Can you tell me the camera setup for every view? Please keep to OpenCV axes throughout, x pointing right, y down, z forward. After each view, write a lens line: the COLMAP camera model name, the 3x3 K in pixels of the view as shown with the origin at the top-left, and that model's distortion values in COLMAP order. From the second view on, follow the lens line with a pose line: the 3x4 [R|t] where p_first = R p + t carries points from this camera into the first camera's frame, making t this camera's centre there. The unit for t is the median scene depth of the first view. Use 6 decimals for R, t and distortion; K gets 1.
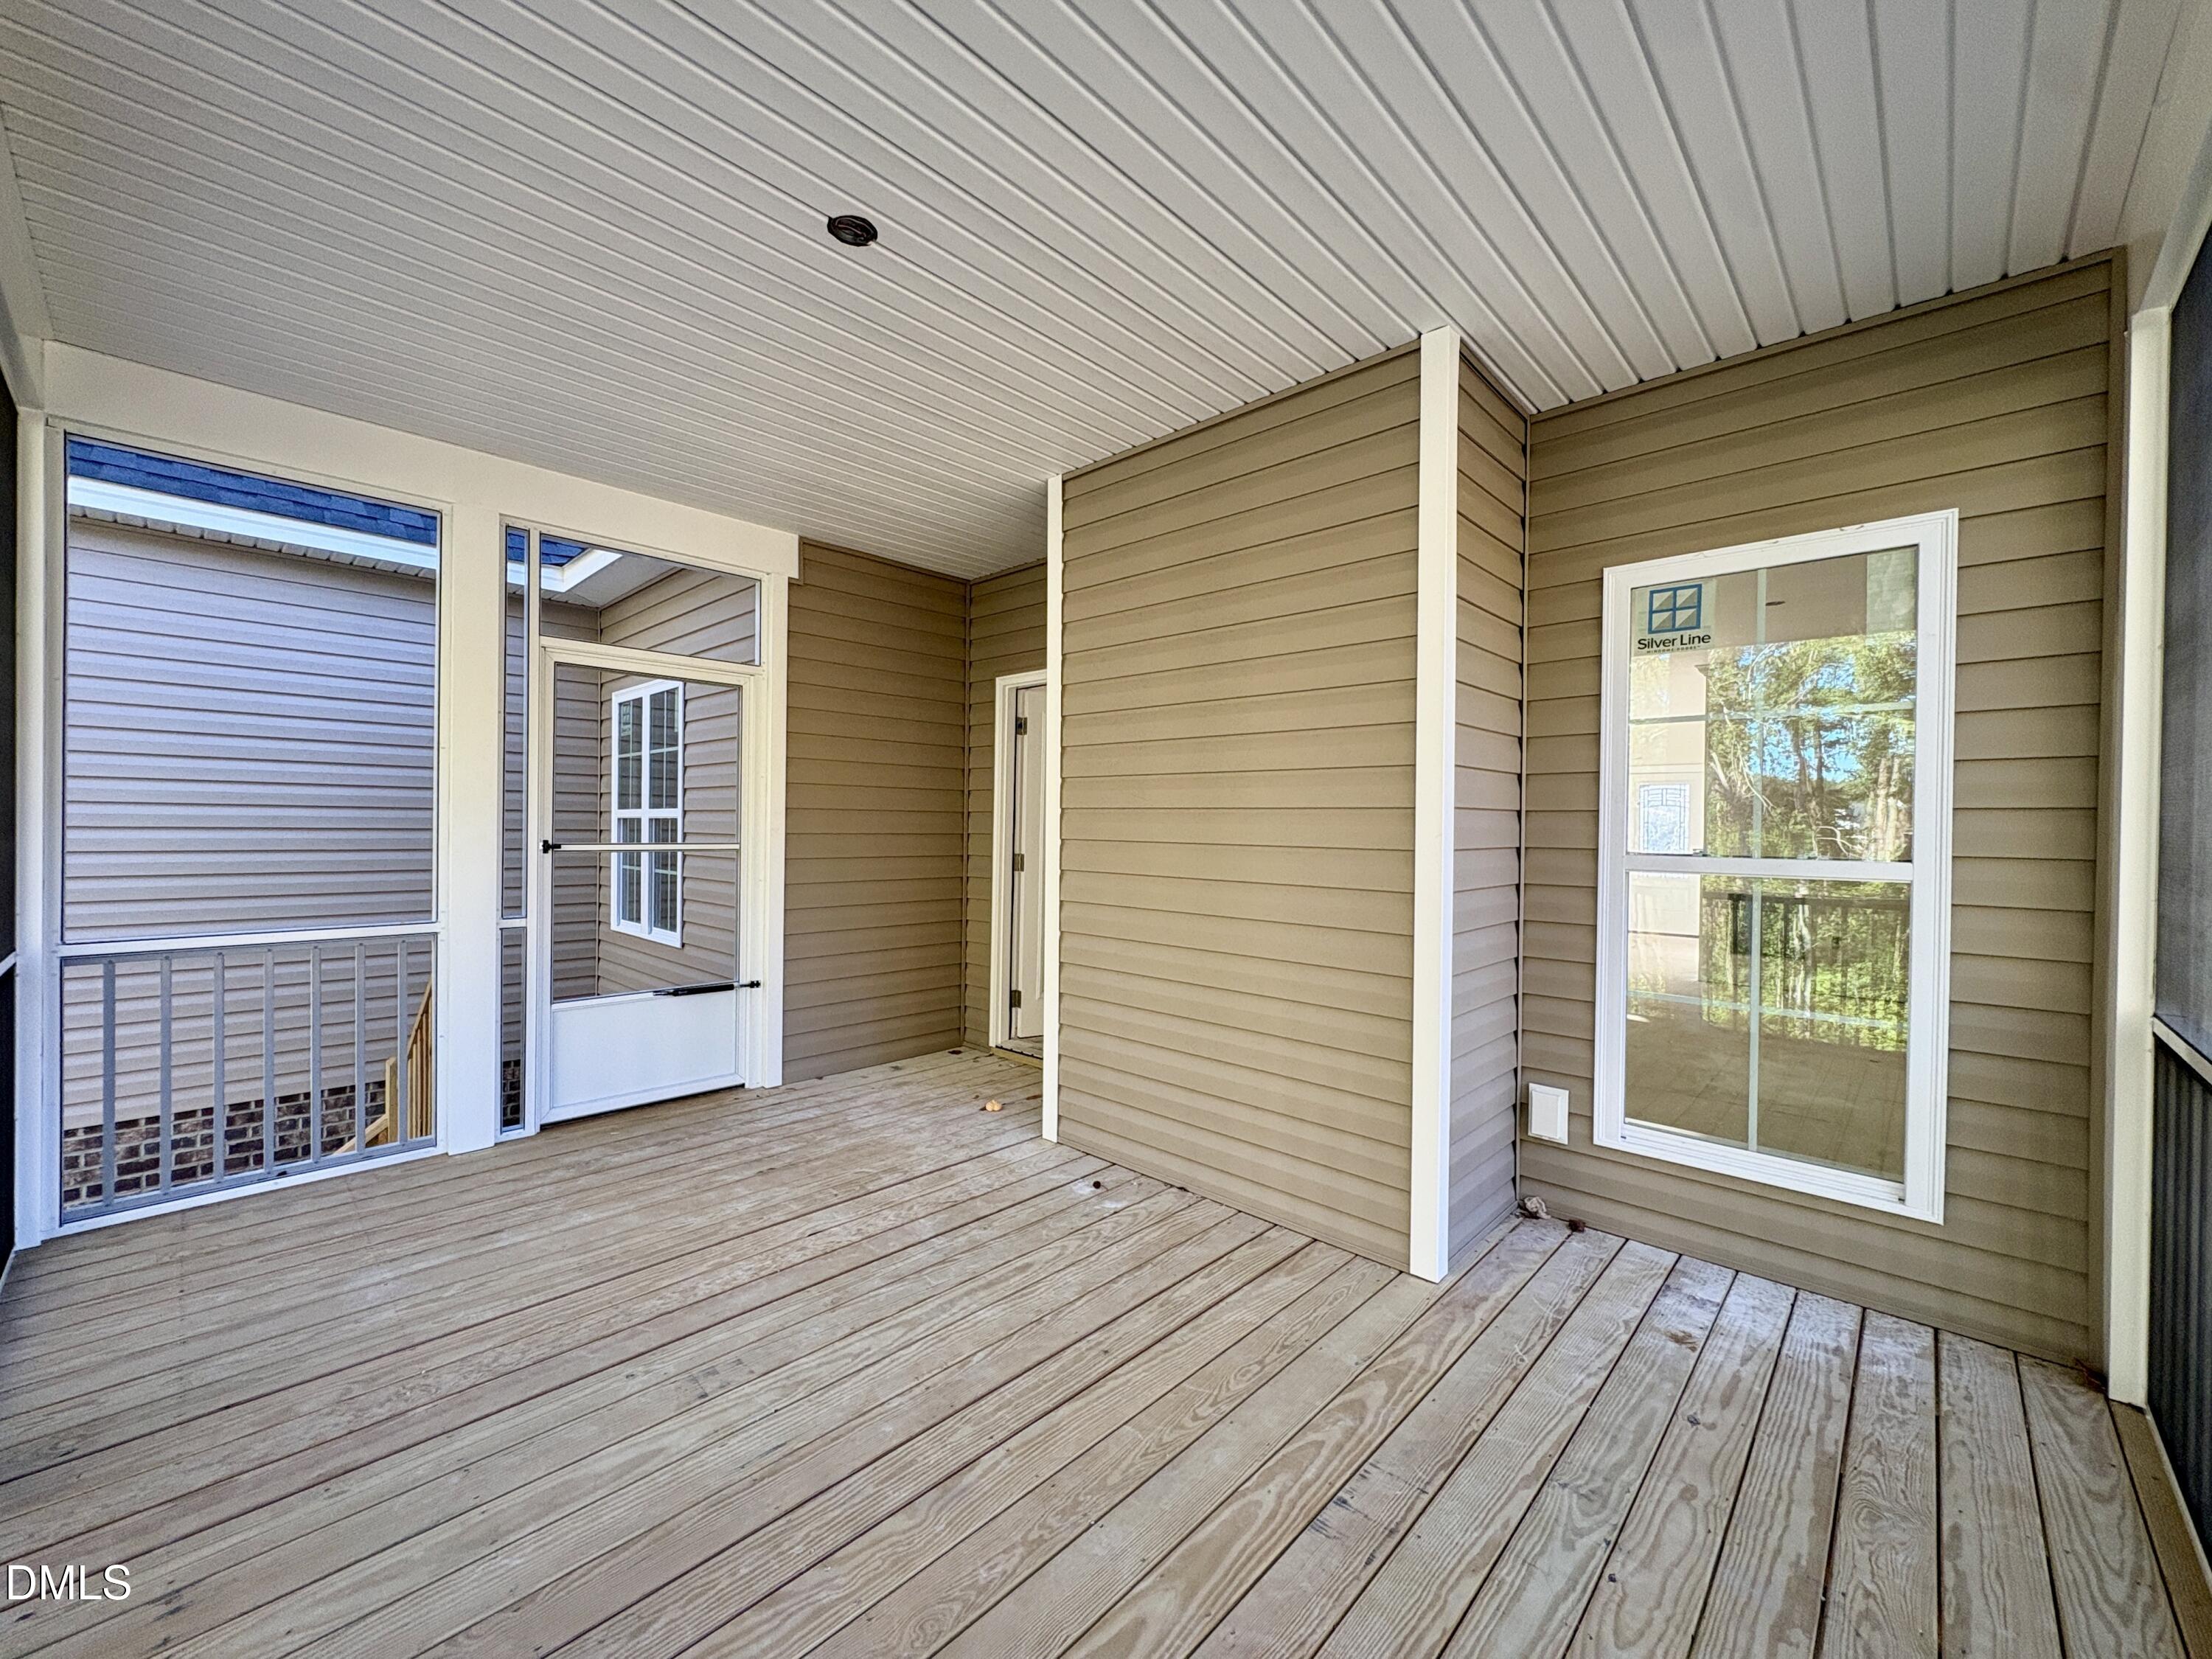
lens RADIAL K [[879.0, 0, 1107.9], [0, 879.0, 828.3], [0, 0, 1]] dist [0.000324, 0.000427]
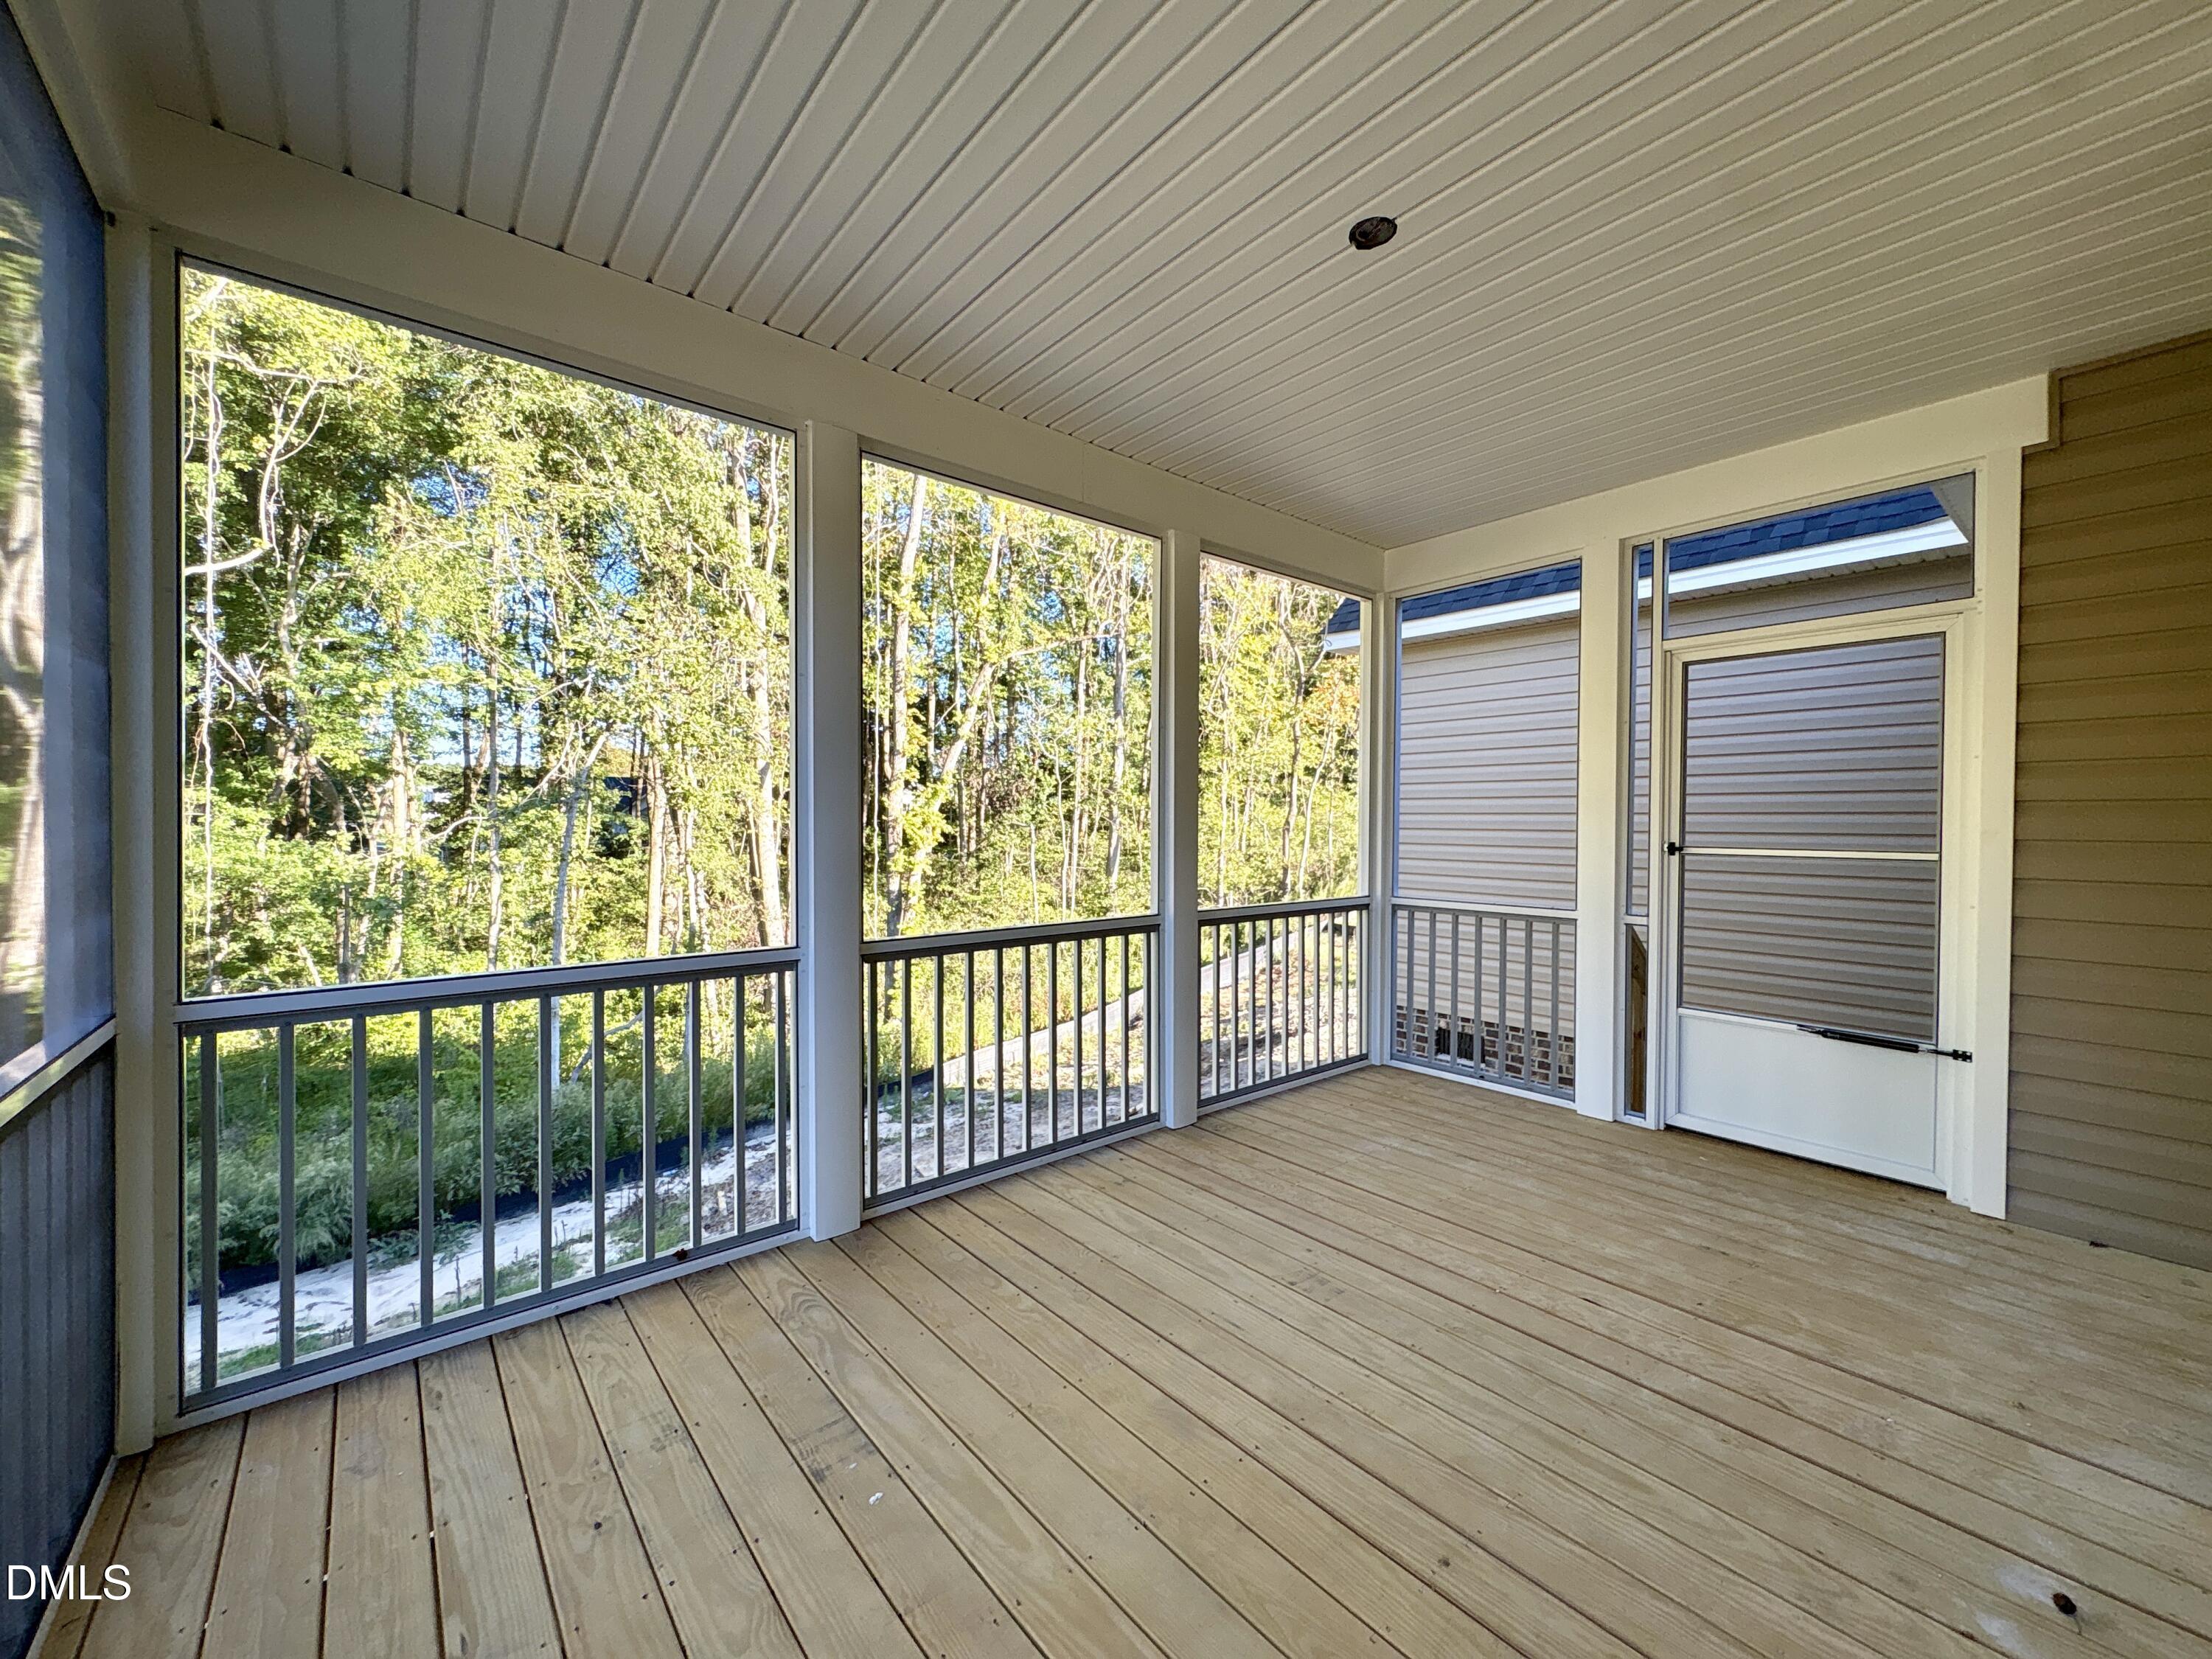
lens RADIAL K [[879.0, 0, 1108.0], [0, 879.0, 828.6], [0, 0, 1]] dist [0.000324, 0.000427]
pose [[-0.114018, -0.001968, -0.993477, 0.459764], [-0.009103, 0.999958, -0.000936, 0.004925], [0.993437, 0.008937, -0.114031, 0.504873]]
